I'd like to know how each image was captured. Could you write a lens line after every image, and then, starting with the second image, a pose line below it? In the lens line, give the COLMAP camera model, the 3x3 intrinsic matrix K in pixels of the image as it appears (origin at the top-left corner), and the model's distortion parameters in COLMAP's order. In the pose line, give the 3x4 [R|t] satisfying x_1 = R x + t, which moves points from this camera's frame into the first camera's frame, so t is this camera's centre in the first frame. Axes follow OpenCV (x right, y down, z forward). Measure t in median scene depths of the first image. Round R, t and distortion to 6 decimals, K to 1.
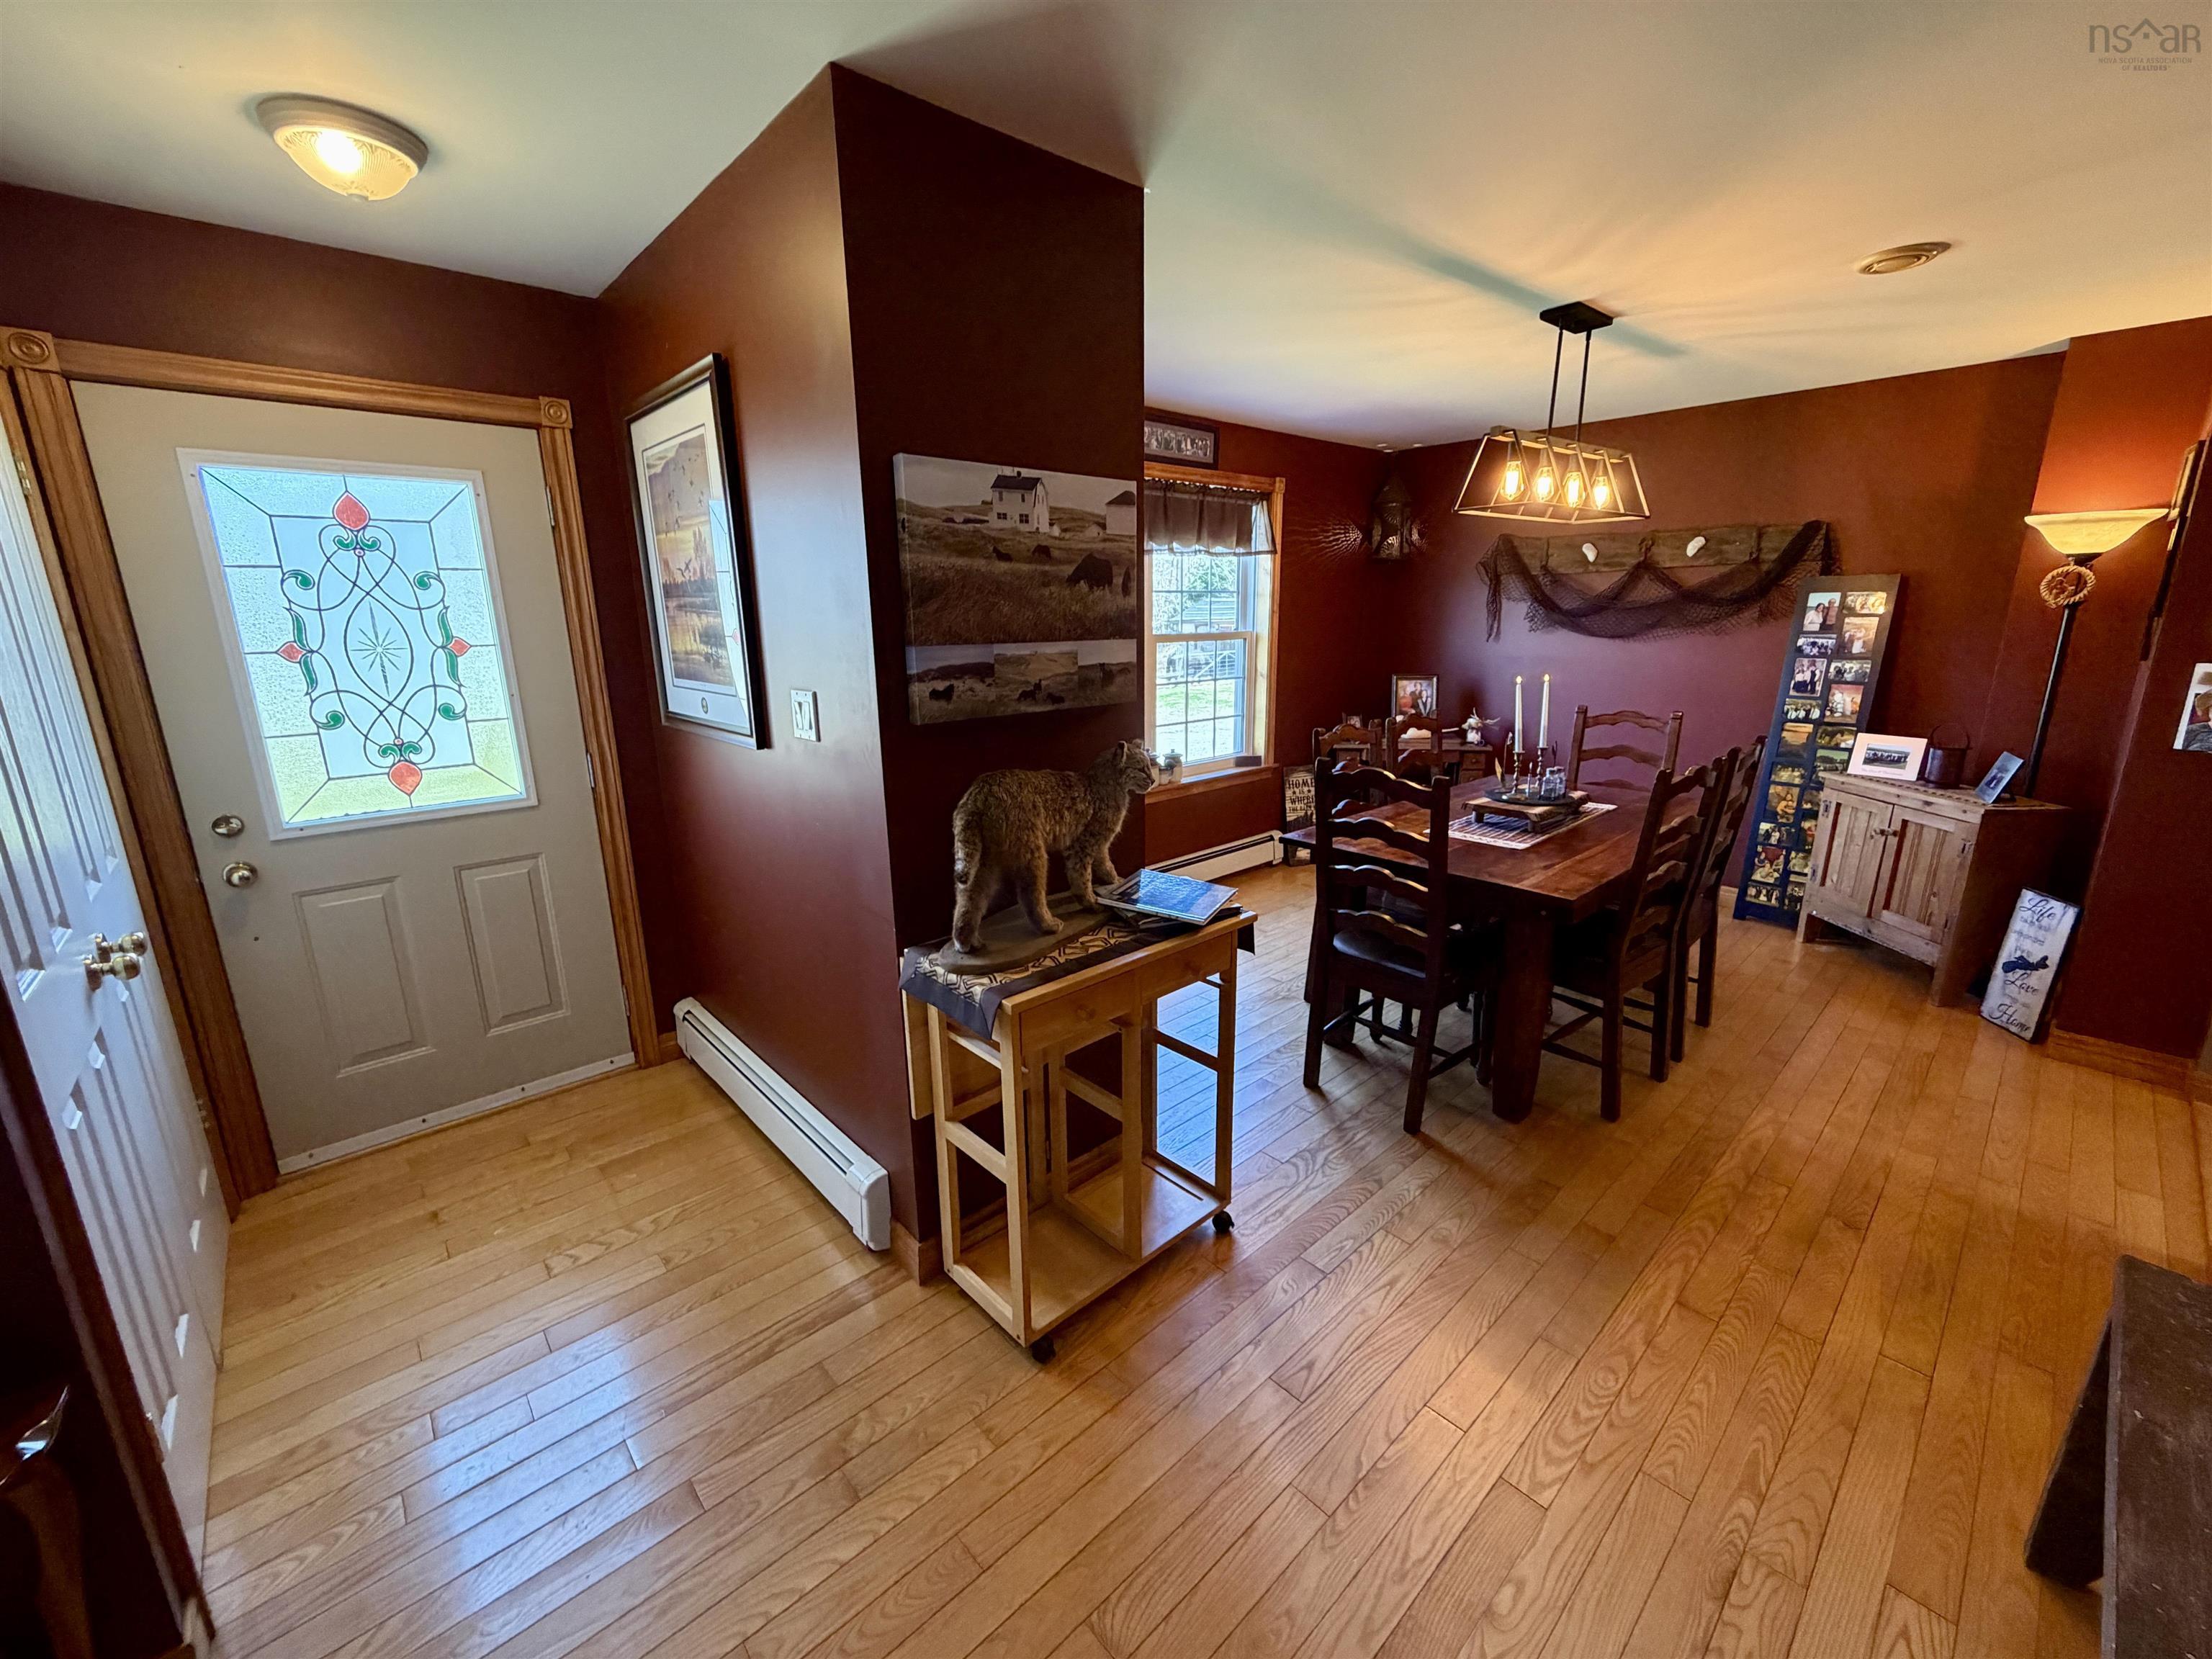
lens RADIAL K [[882.5, 0, 1105.8], [0, 882.5, 827.0], [0, 0, 1]] dist [0.013099, 0.000063]
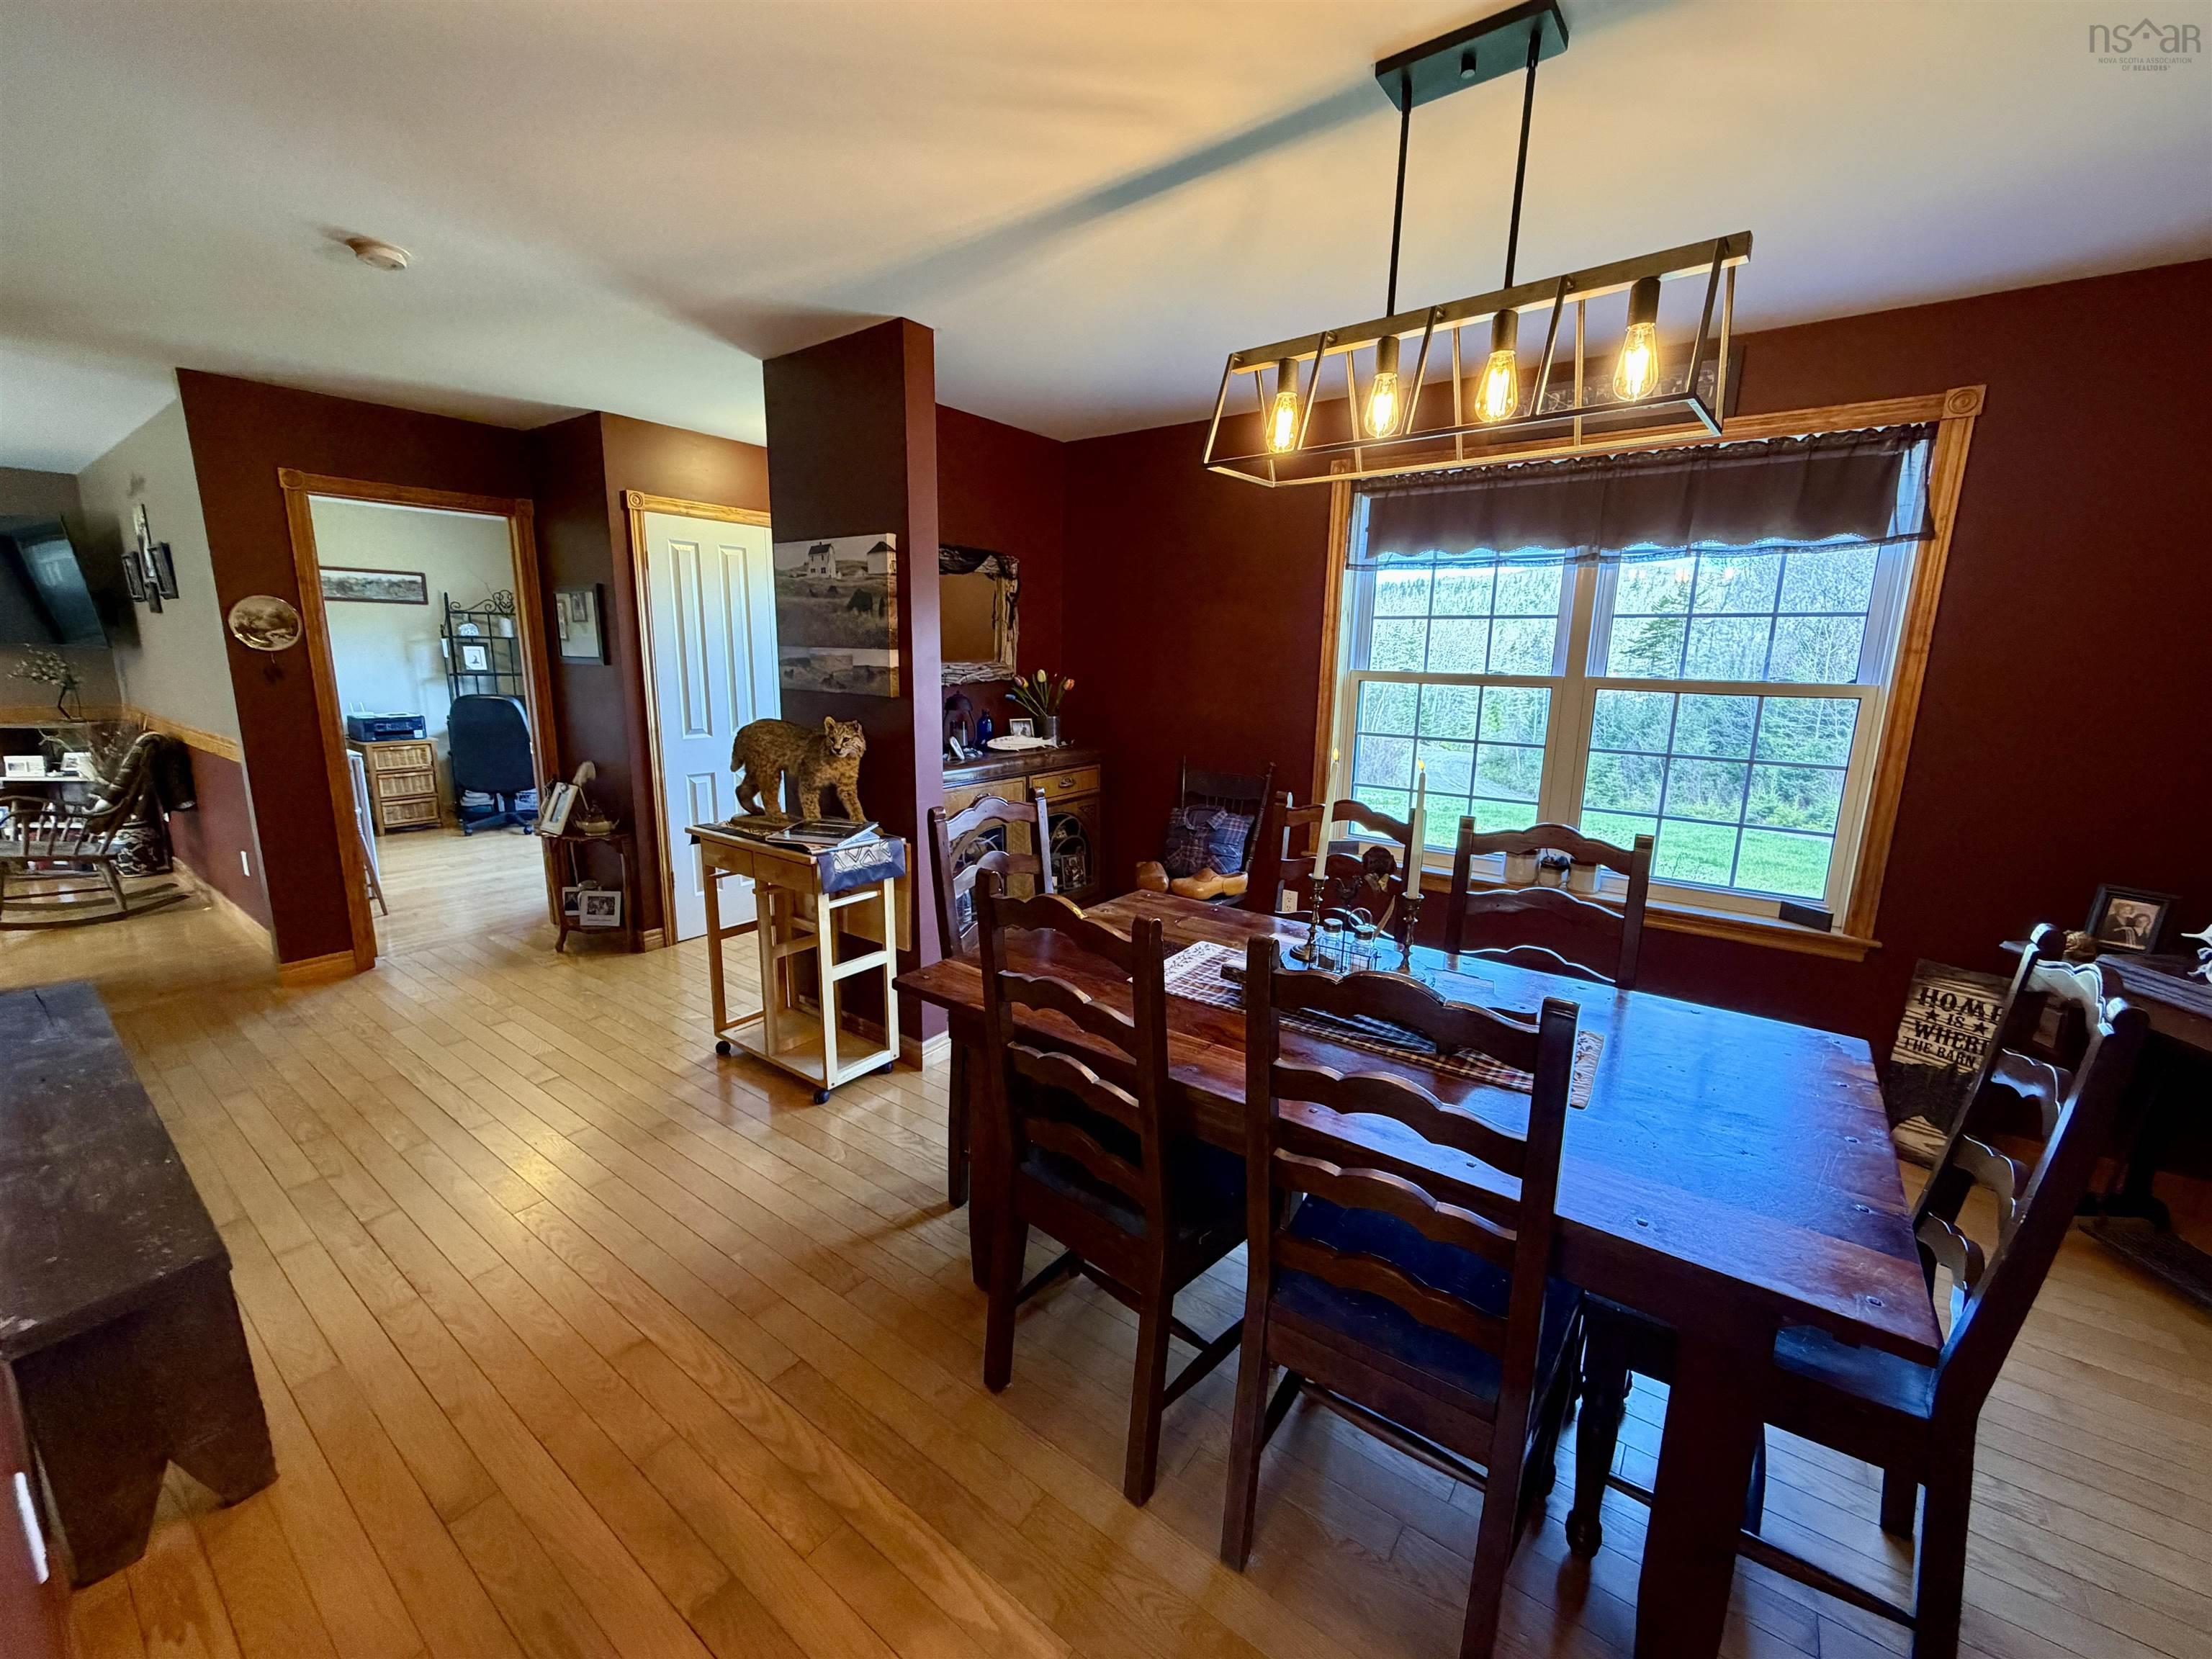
lens RADIAL K [[882.5, 0, 1108.4], [0, 882.5, 831.4], [0, 0, 1]] dist [0.013099, 0.000063]
pose [[0.200214, 0.204434, -0.958186, 1.531712], [-0.255015, 0.955153, 0.150501, -0.251150], [0.945982, 0.214219, 0.243369, 1.116068]]
